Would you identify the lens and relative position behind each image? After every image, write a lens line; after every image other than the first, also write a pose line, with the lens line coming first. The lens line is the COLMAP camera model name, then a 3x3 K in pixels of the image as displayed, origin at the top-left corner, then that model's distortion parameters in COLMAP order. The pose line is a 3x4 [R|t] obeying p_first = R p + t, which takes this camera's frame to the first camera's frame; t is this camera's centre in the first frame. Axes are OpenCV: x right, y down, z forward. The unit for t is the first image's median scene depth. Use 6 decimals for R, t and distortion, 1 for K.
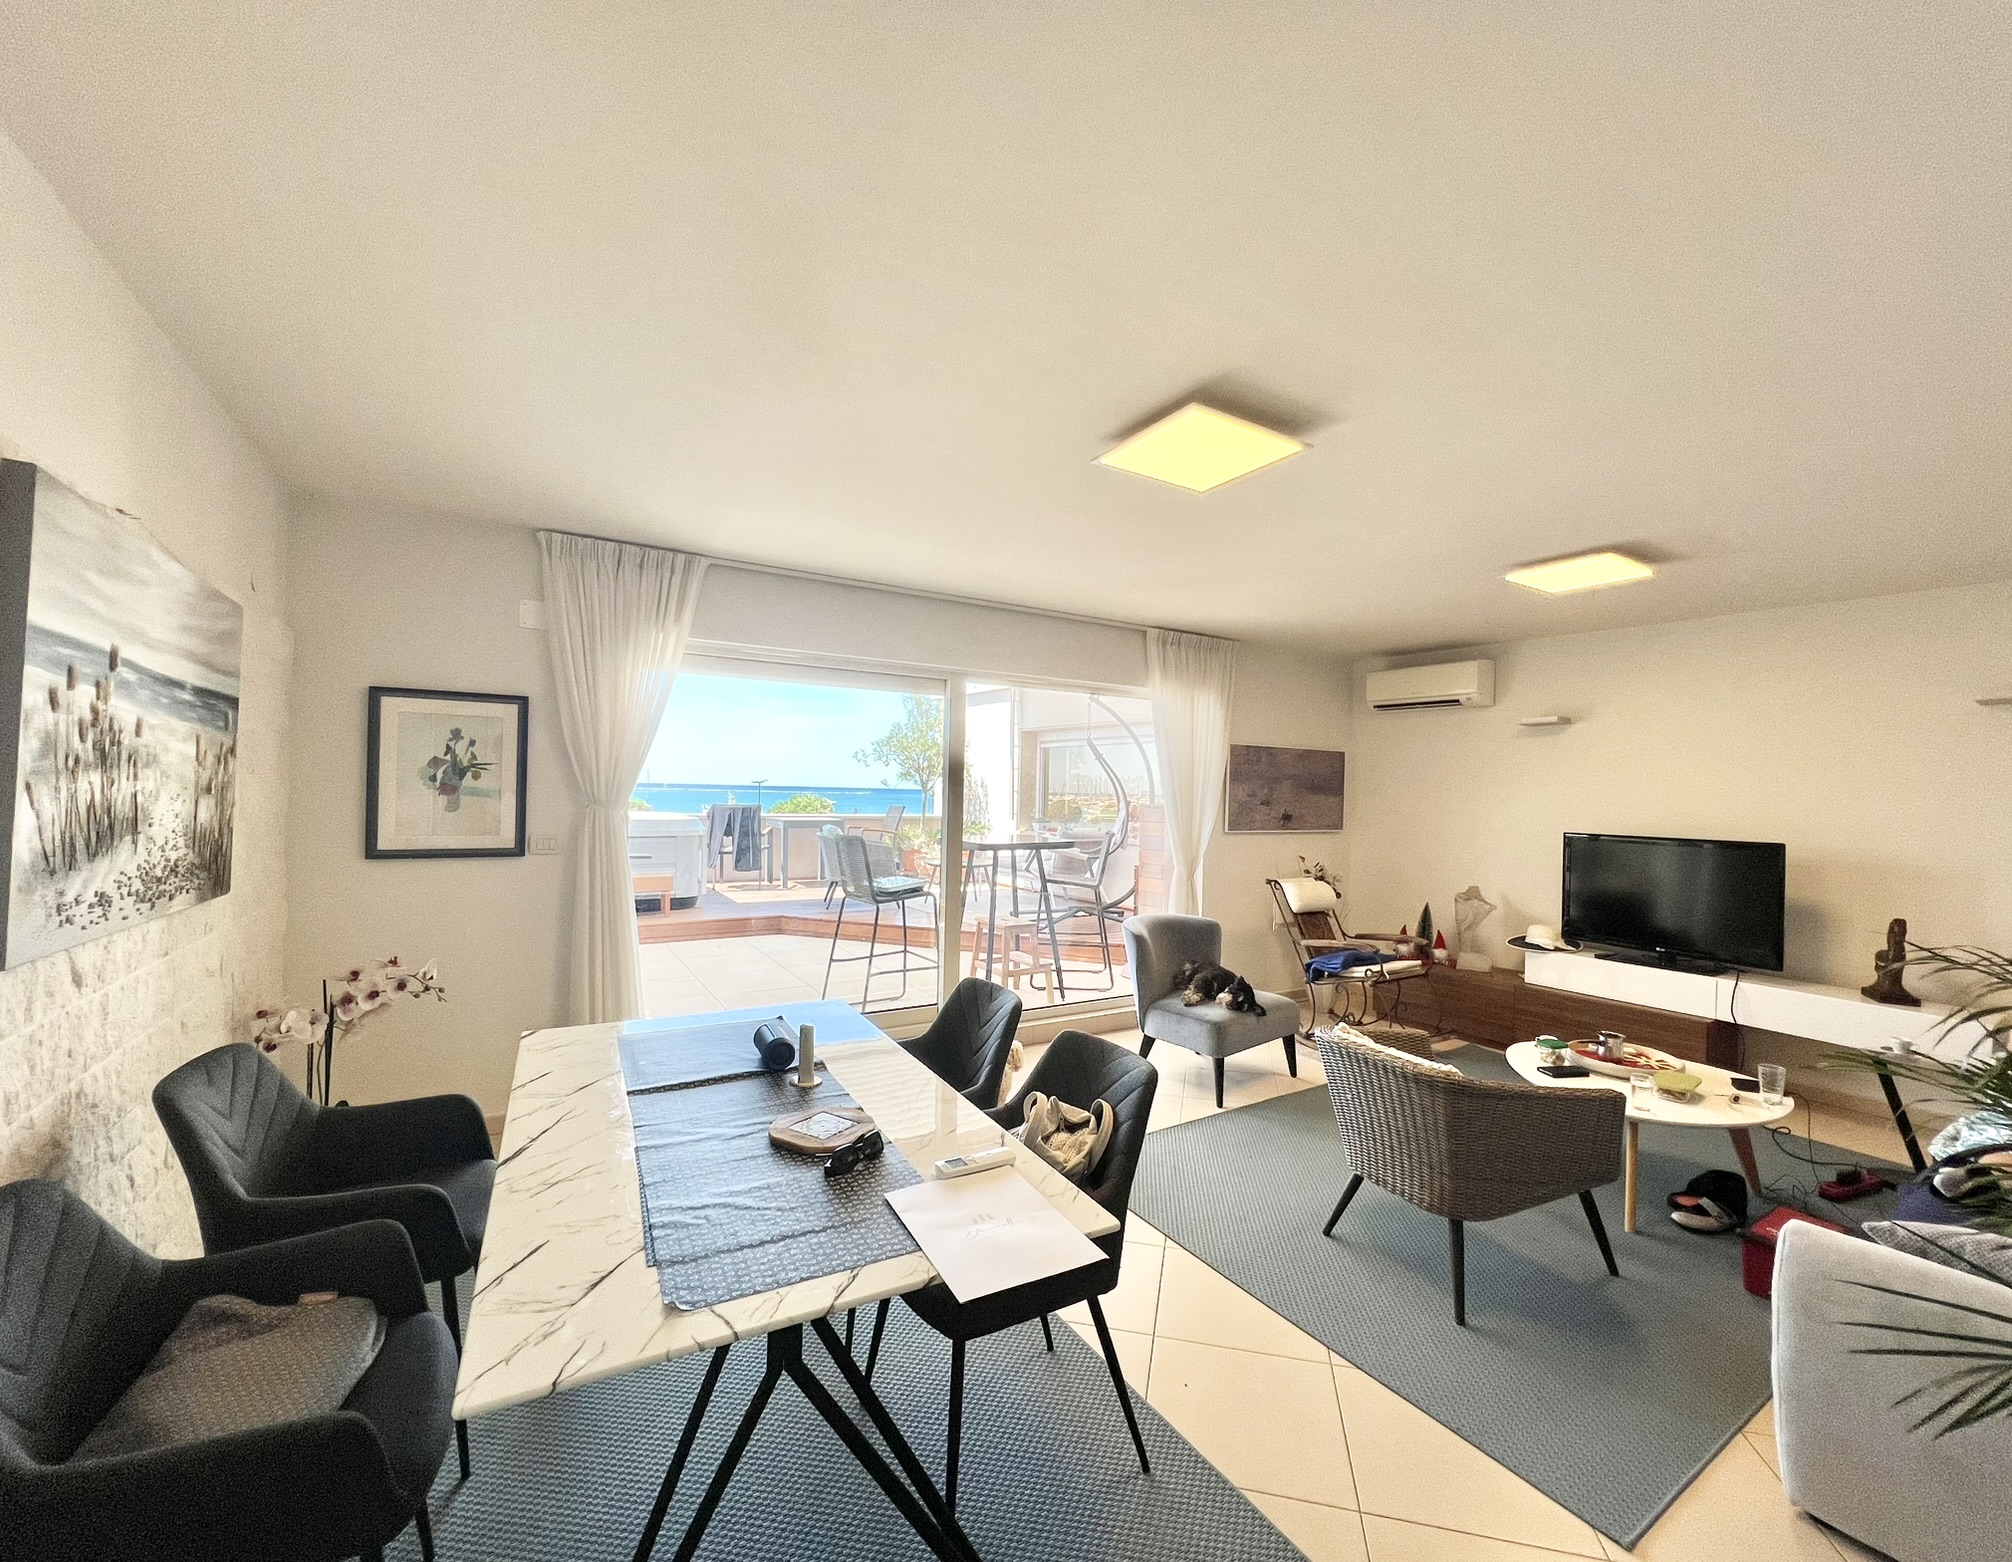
lens RADIAL K [[810.2, 0, 1008.0], [0, 810.2, 783.1], [0, 0, 1]] dist [-0.000271, 0.000028]
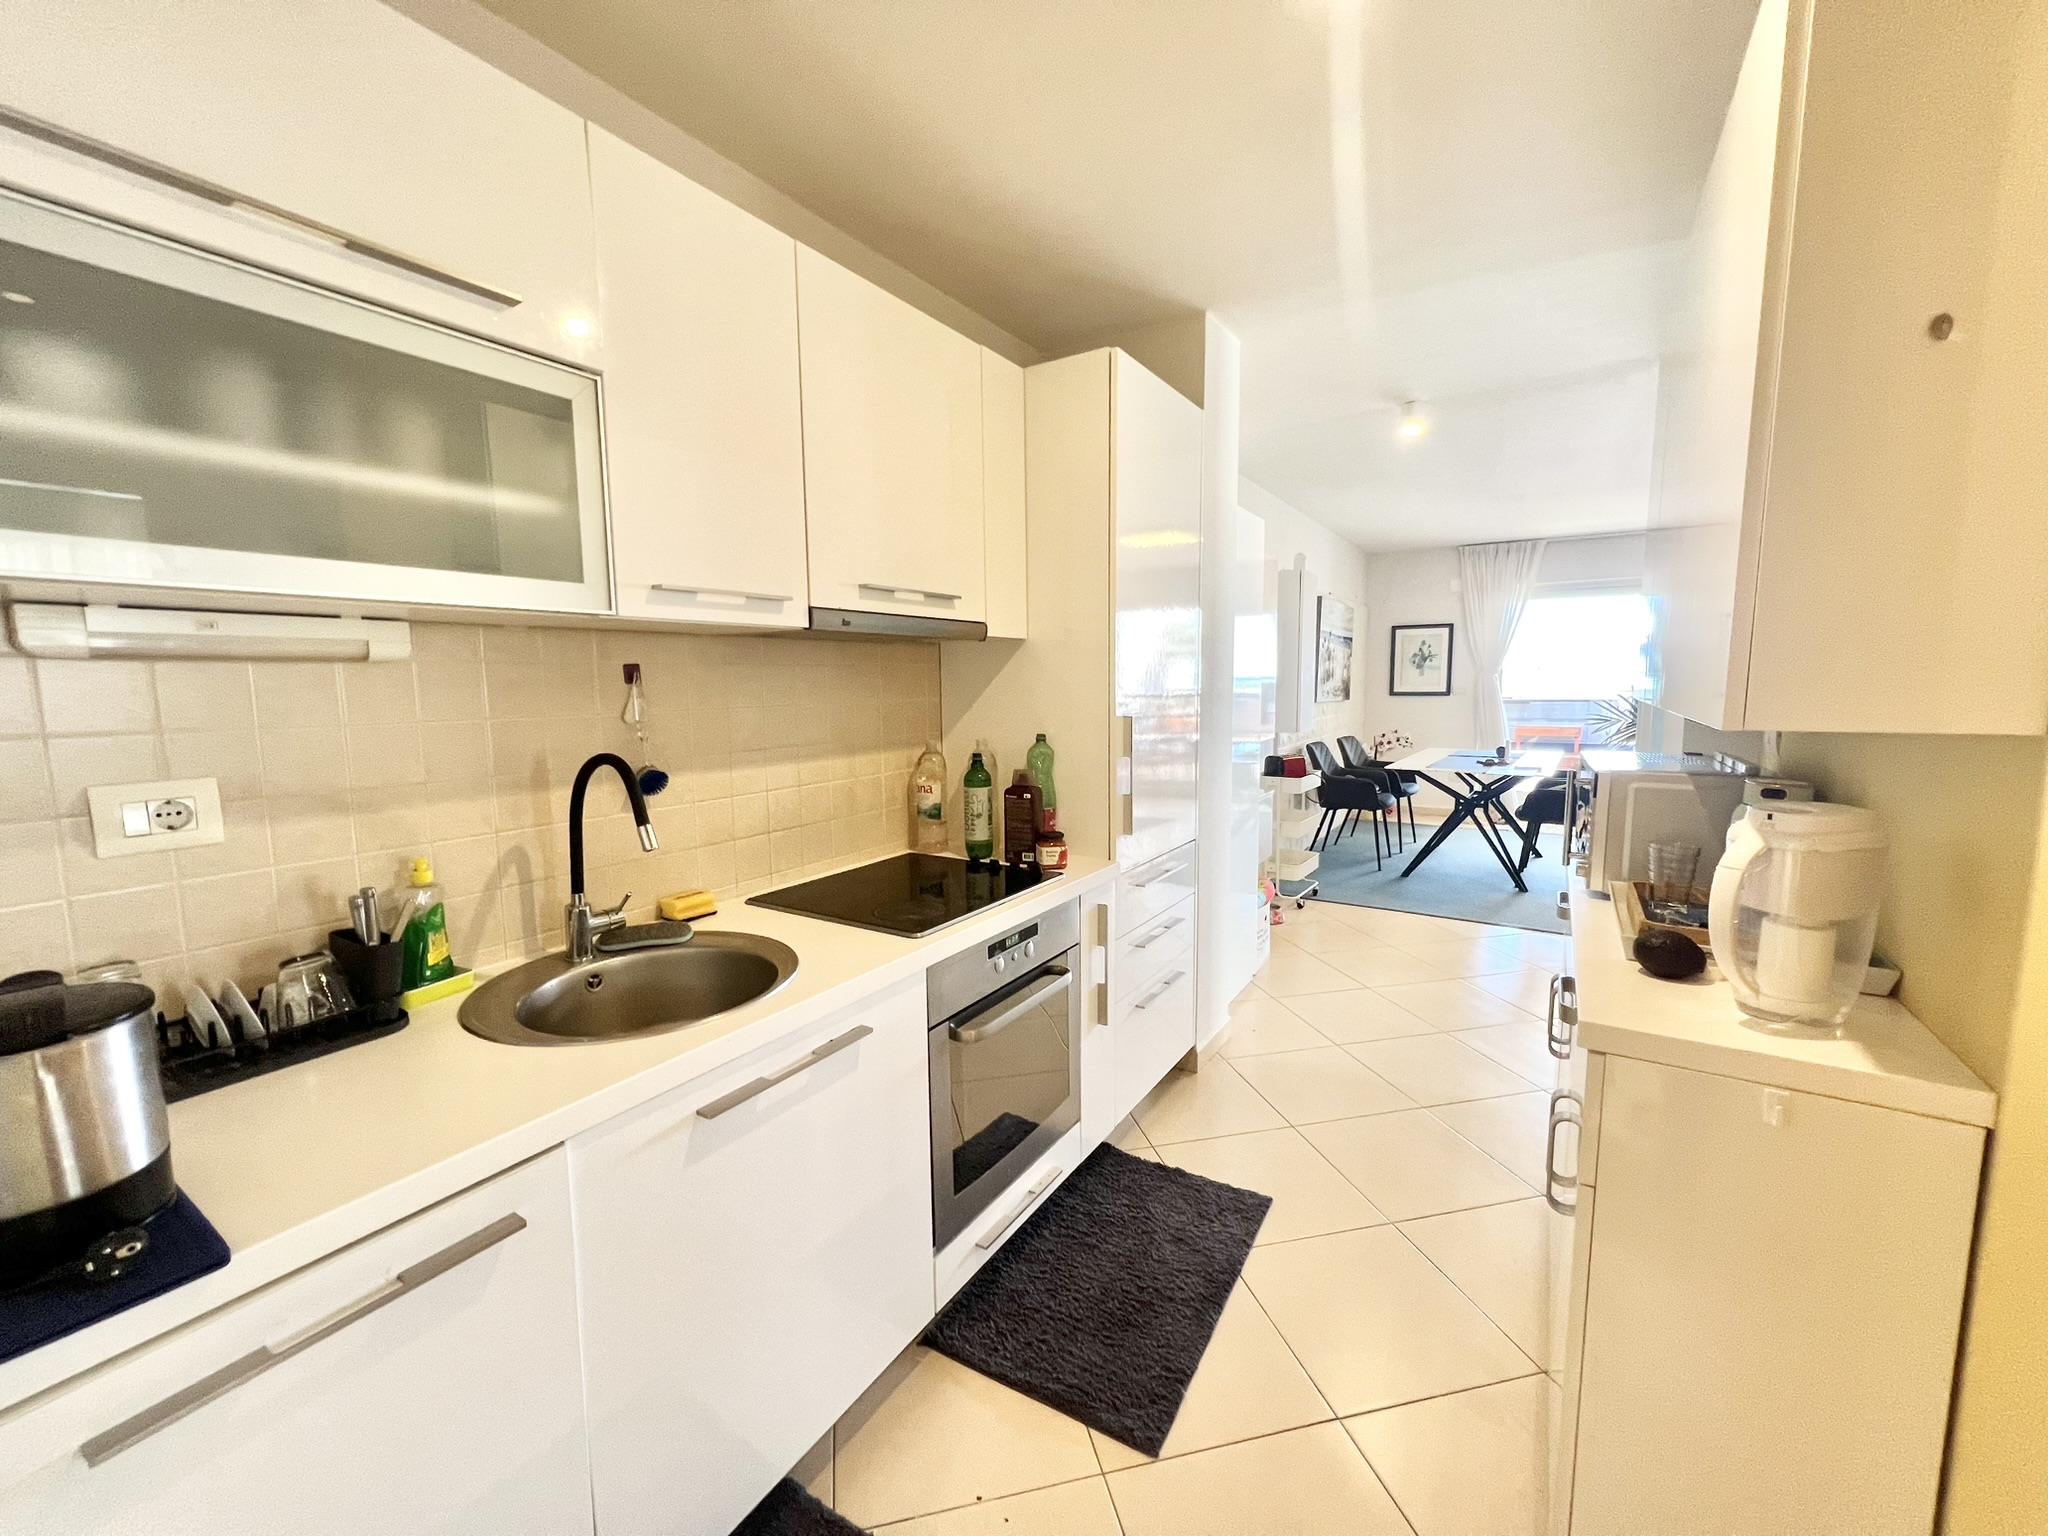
lens RADIAL K [[819.8, 0, 1027.2], [0, 819.8, 772.8], [0, 0, 1]] dist [0.002827, 0.000357]
pose [[0.439706, 0.080563, -0.894521, 0.993971], [0.026489, 0.994372, 0.102577, 0.040739], [0.897751, -0.068798, 0.435098, -1.116786]]
